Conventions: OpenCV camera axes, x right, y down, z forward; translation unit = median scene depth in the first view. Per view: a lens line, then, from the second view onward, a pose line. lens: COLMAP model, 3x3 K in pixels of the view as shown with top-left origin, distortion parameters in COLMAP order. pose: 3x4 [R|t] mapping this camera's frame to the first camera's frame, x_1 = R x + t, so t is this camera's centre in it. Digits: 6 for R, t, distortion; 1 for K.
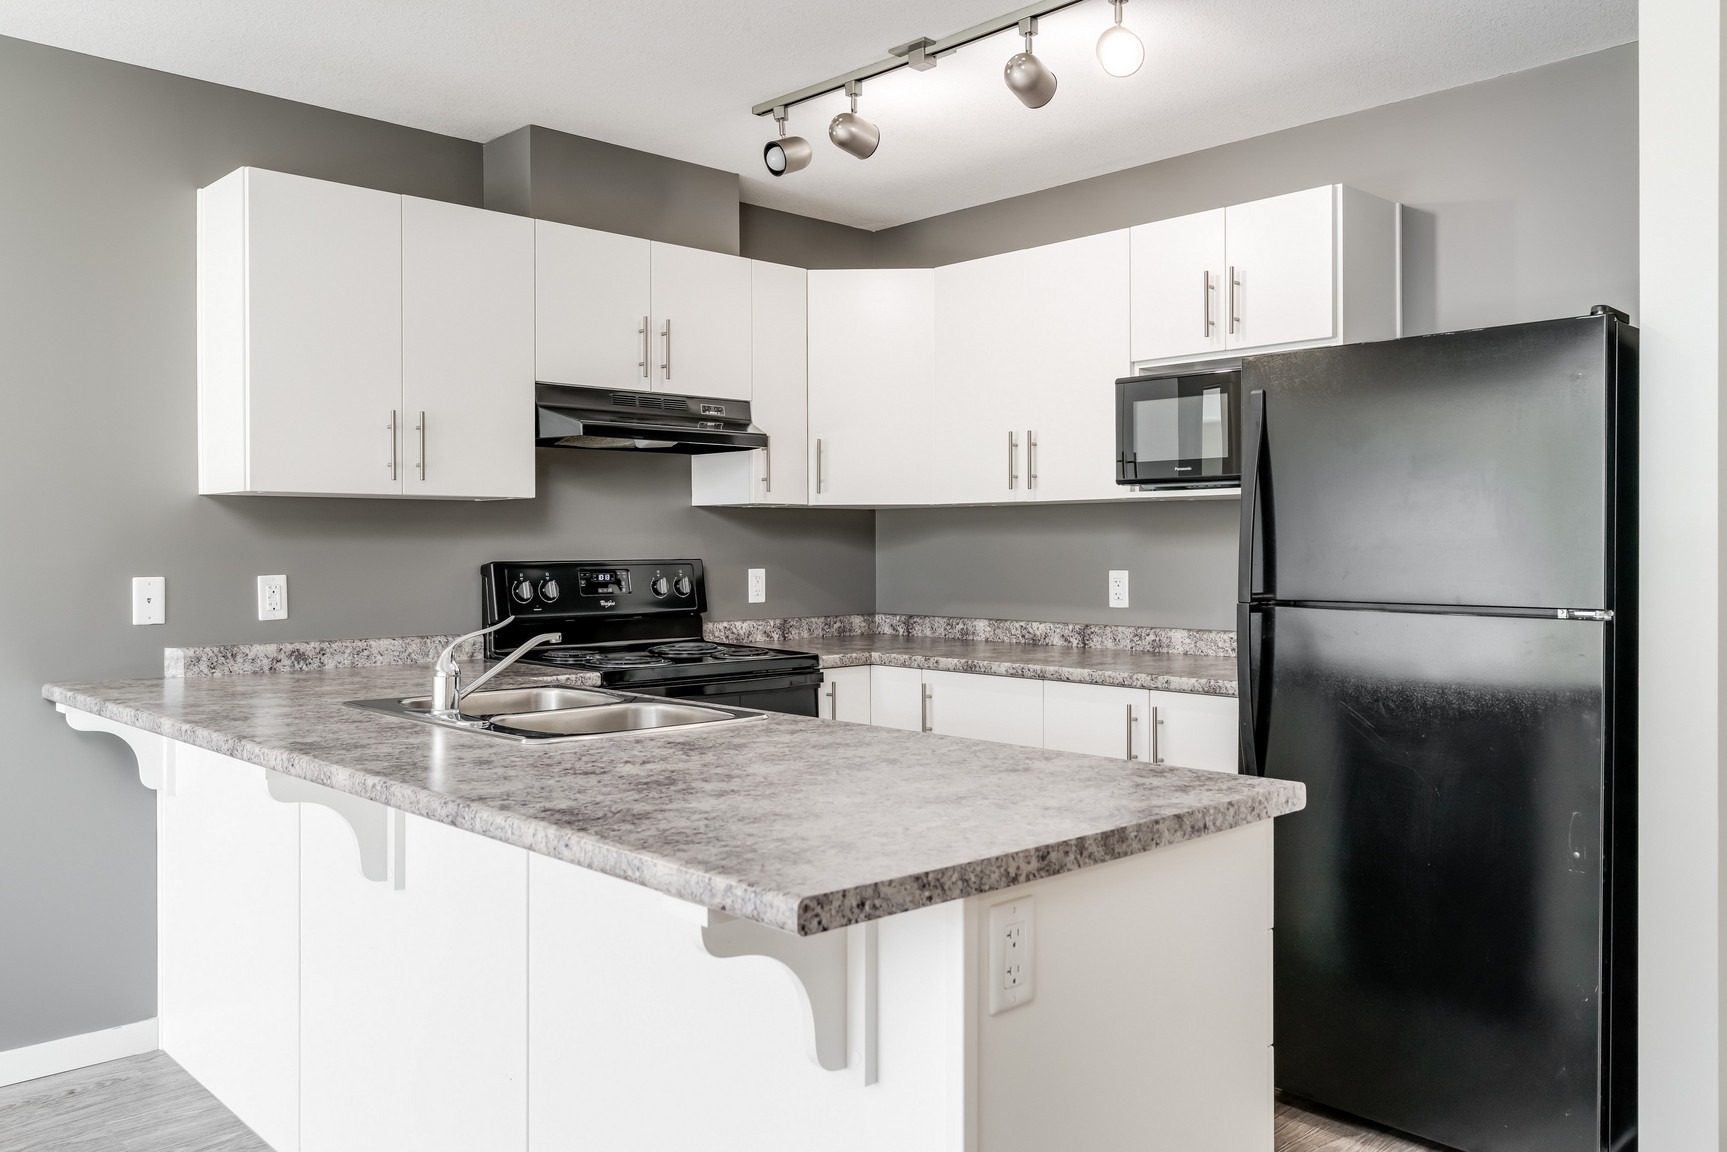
lens RADIAL K [[1350.3, 0, 865.9], [0, 1350.3, 565.7], [0, 0, 1]] dist [0.002831, -0.001379]
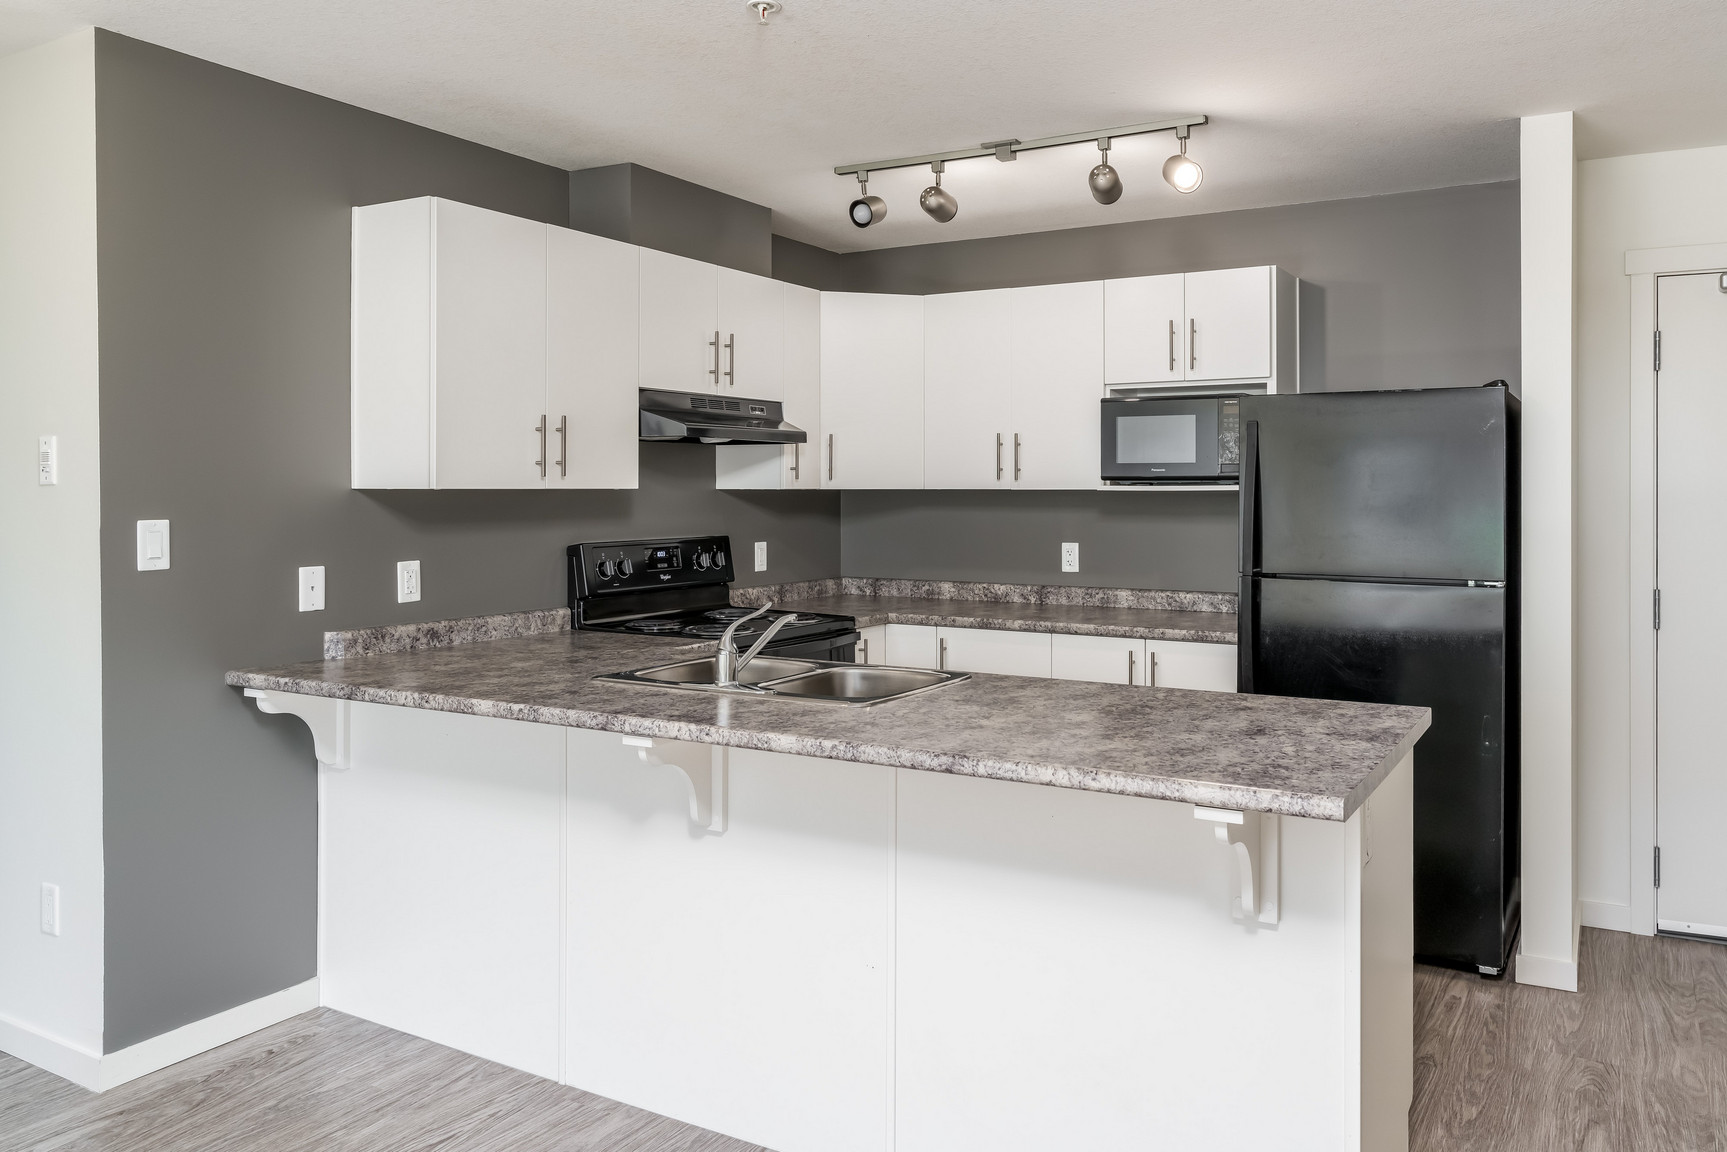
lens RADIAL K [[1245.5, 0, 966.5], [0, 1245.5, 501.1], [0, 0, 1]] dist [-0.007207, 0.006277]
pose [[0.949258, 0.000424, 0.314500, -0.322084], [0.001234, 0.999986, -0.005074, -0.035131], [-0.314497, 0.005205, 0.949244, -0.093909]]
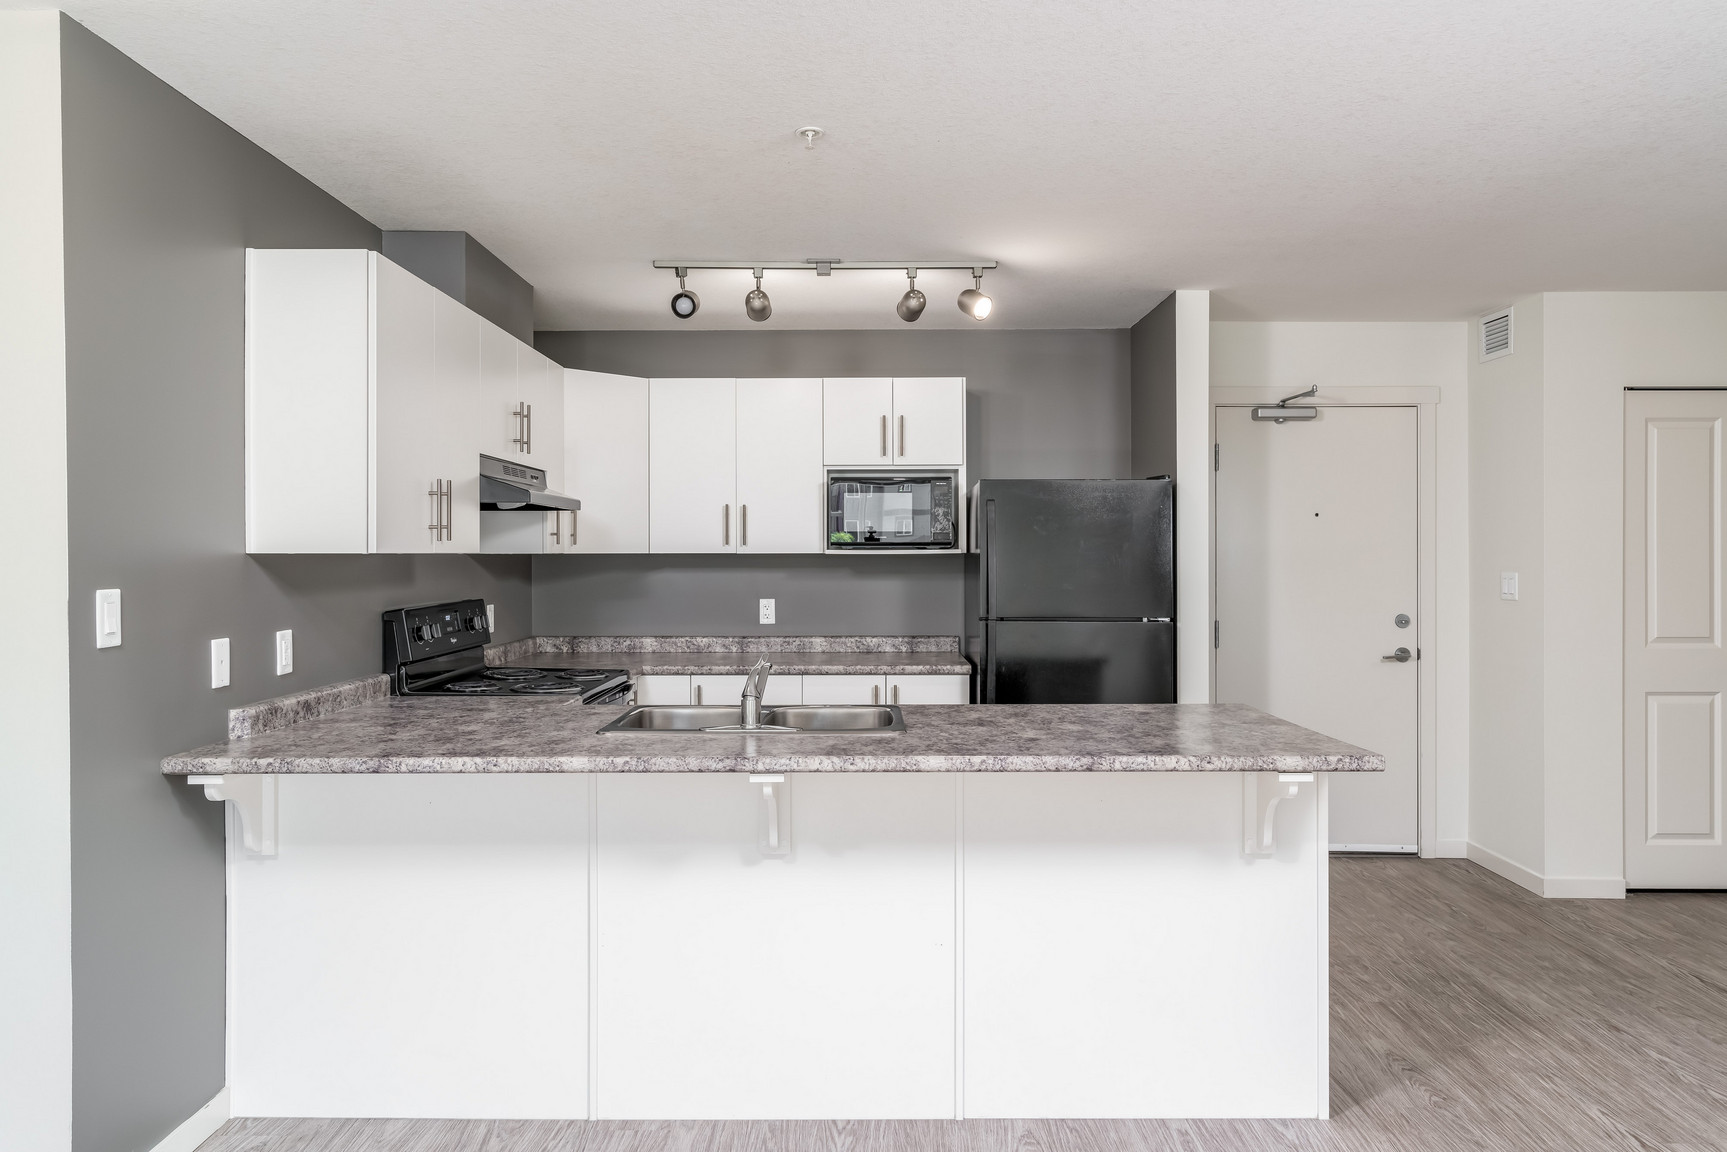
lens RADIAL K [[1108.9, 0, 868.5], [0, 1108.9, 562.7], [0, 0, 1]] dist [-0.006535, 0.001337]
pose [[0.685784, -0.003812, 0.727795, -0.732898], [0.009620, 0.999946, -0.003828, -0.035973], [-0.727741, 0.009626, 0.685784, 0.100344]]
